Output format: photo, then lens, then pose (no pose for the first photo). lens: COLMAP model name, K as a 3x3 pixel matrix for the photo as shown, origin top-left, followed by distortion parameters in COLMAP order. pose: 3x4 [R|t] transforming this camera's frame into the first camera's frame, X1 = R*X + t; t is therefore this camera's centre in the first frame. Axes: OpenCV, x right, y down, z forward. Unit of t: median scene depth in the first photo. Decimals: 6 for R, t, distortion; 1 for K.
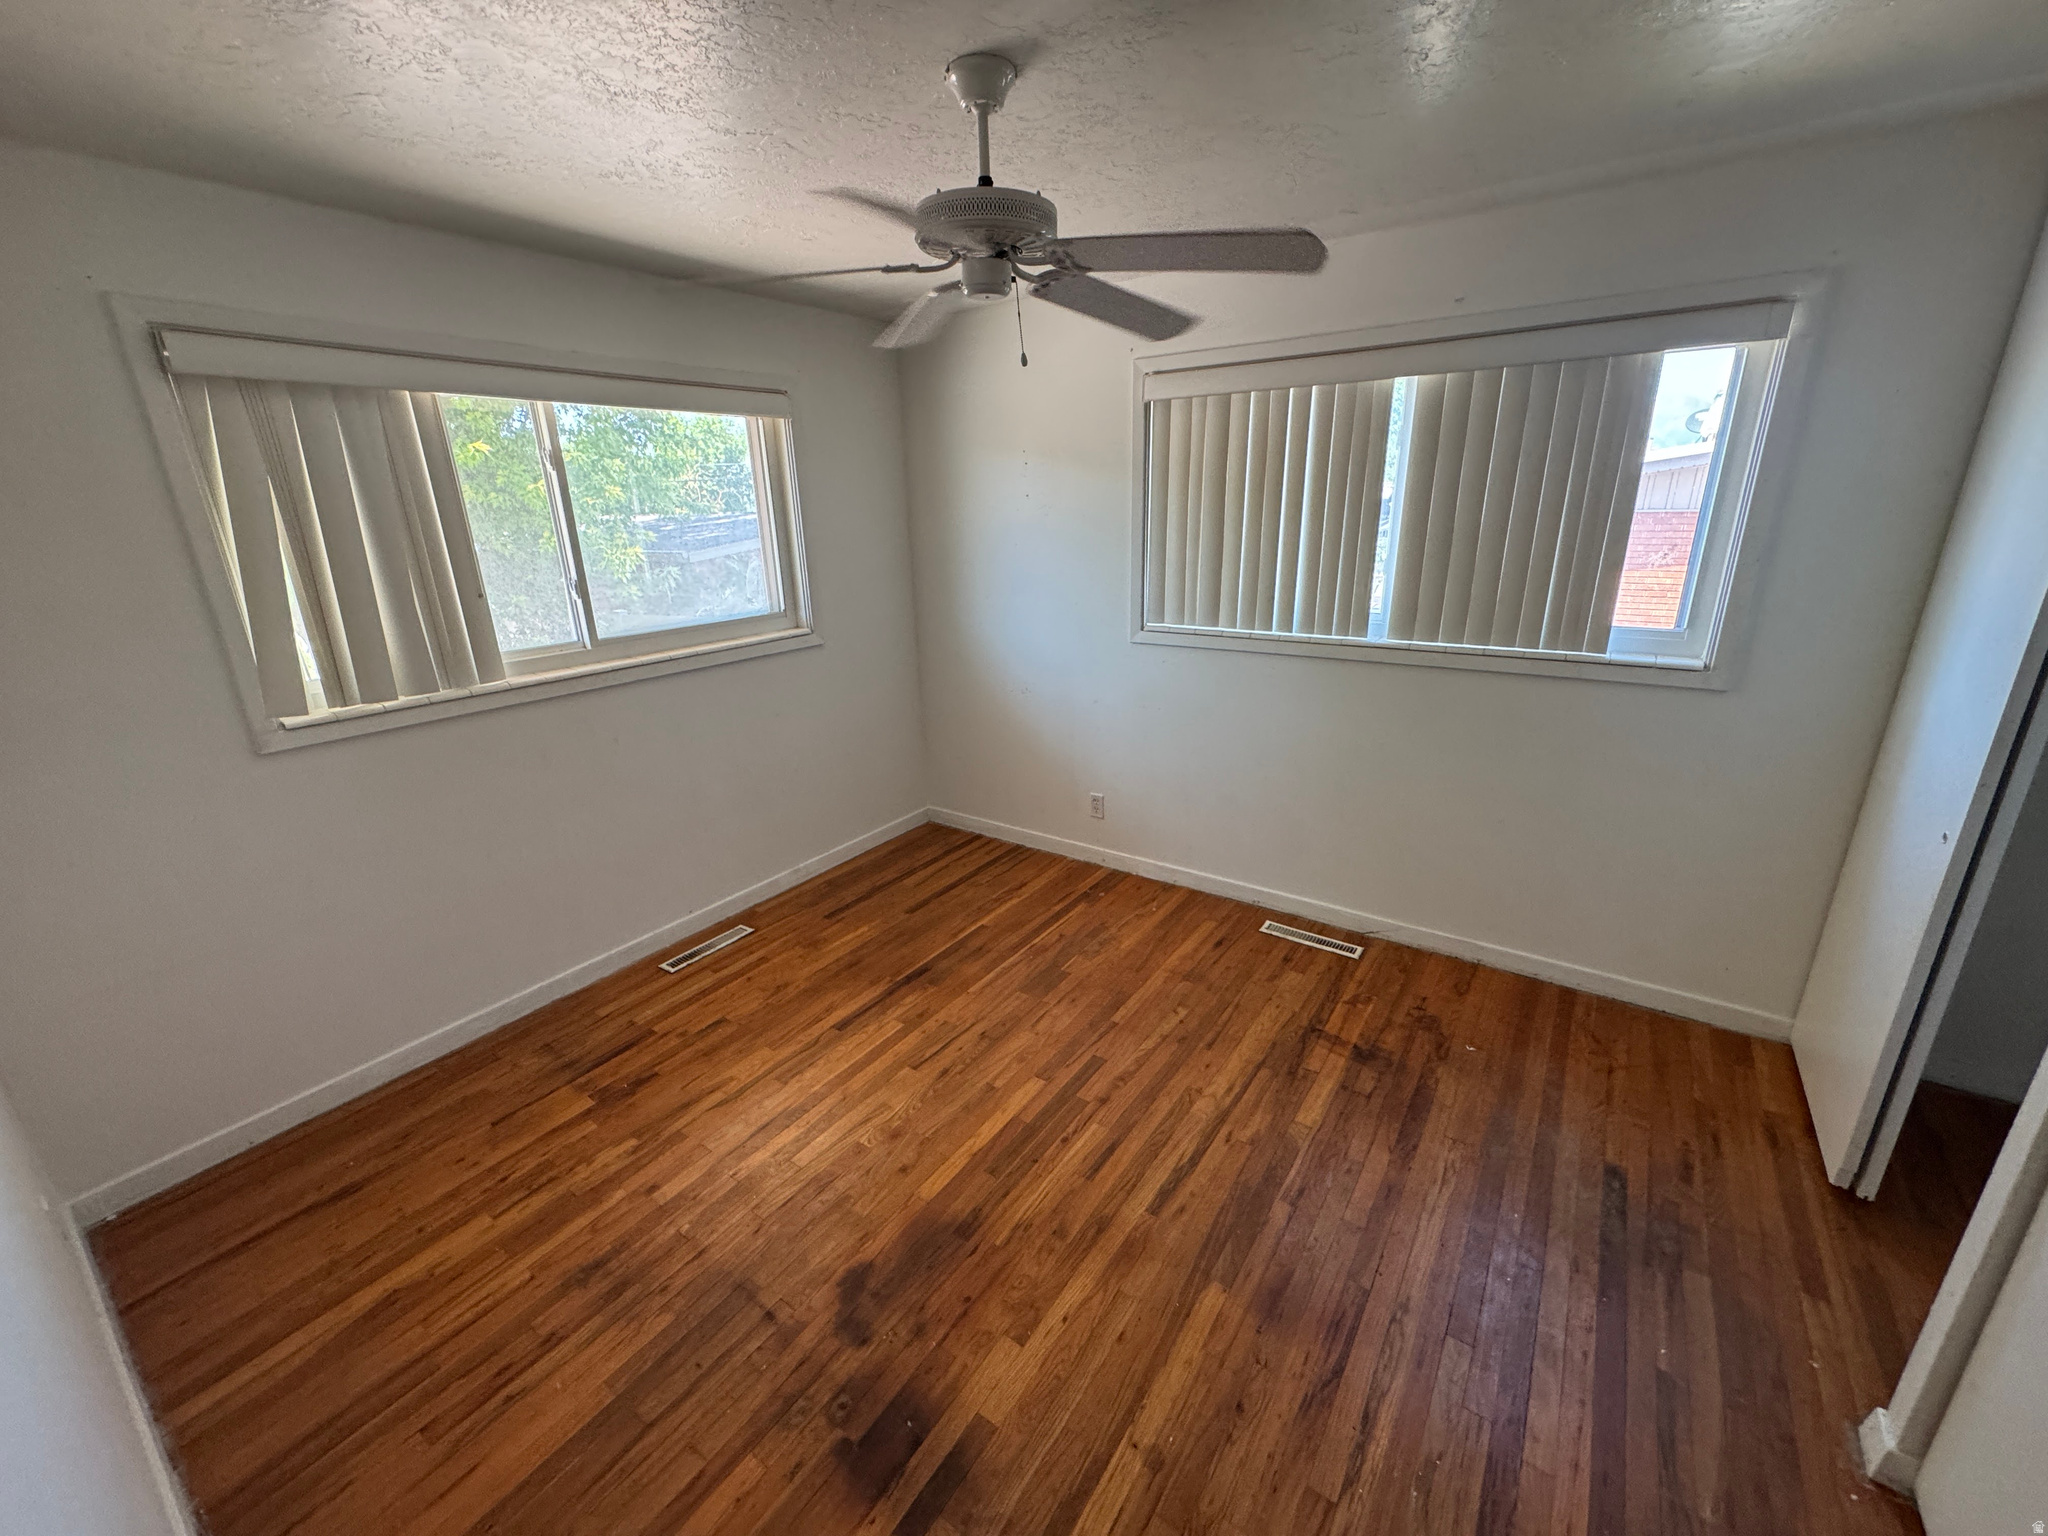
lens RADIAL K [[832.1, 0, 1011.7], [0, 832.1, 766.0], [0, 0, 1]] dist [0.016991, 0.000163]
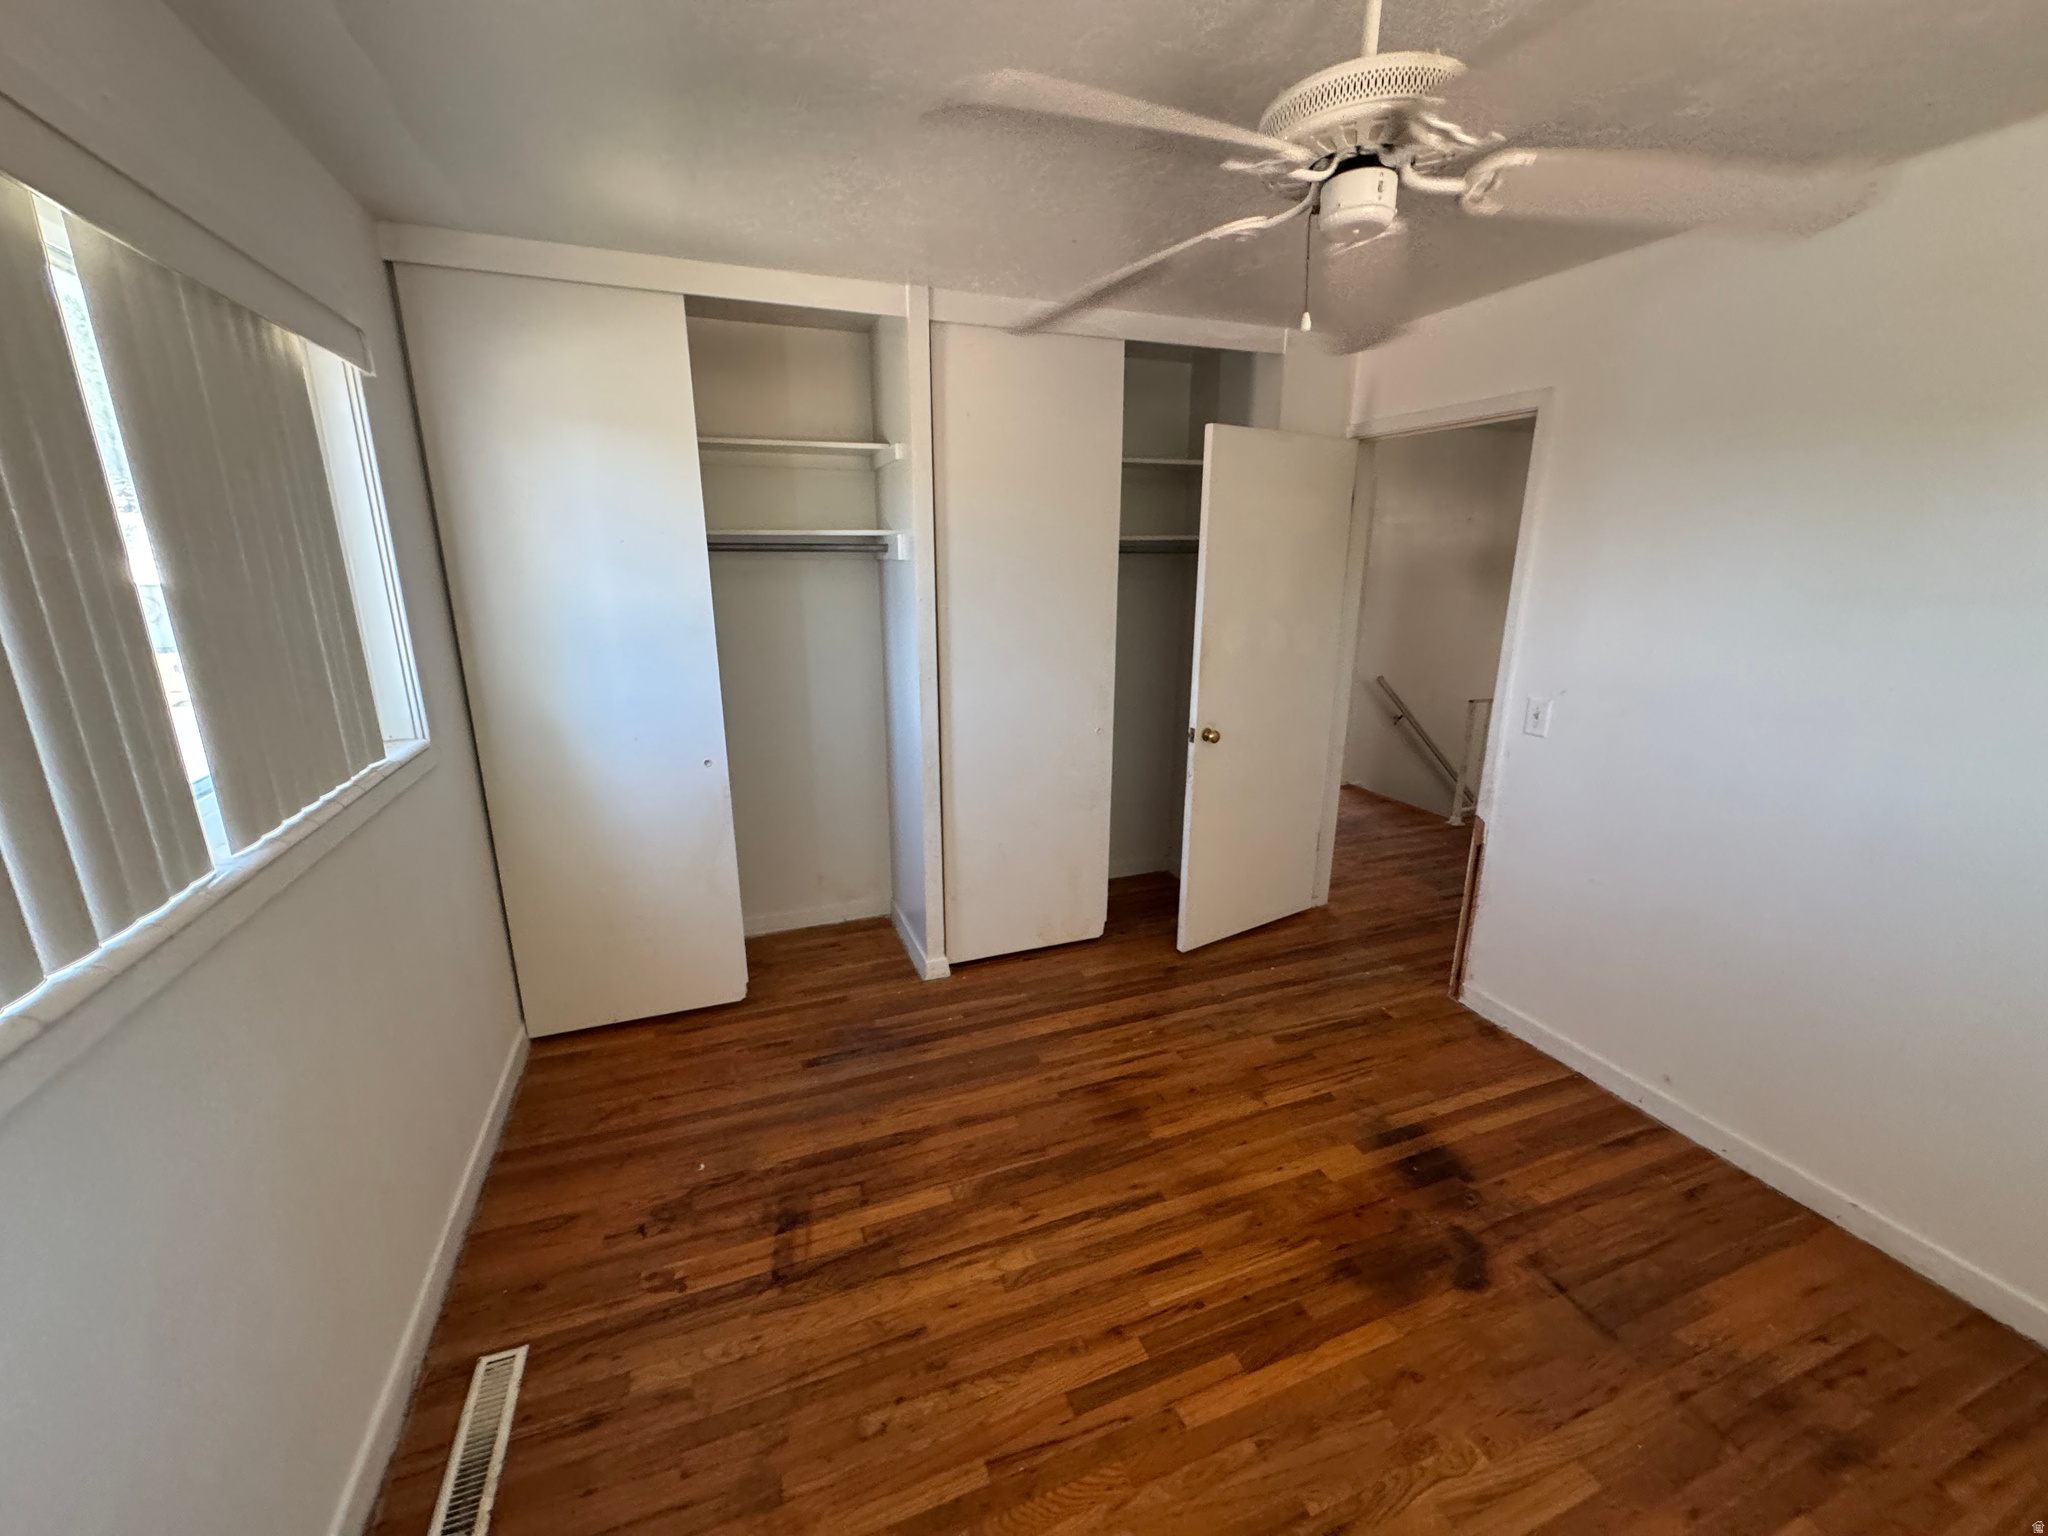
lens RADIAL K [[832.1, 0, 1023.4], [0, 832.1, 770.1], [0, 0, 1]] dist [0.016991, 0.000163]
pose [[-0.843259, -0.119260, 0.524110, -0.156291], [0.180375, 0.855747, 0.484935, -0.421583], [-0.506339, 0.503462, -0.700105, 1.383695]]
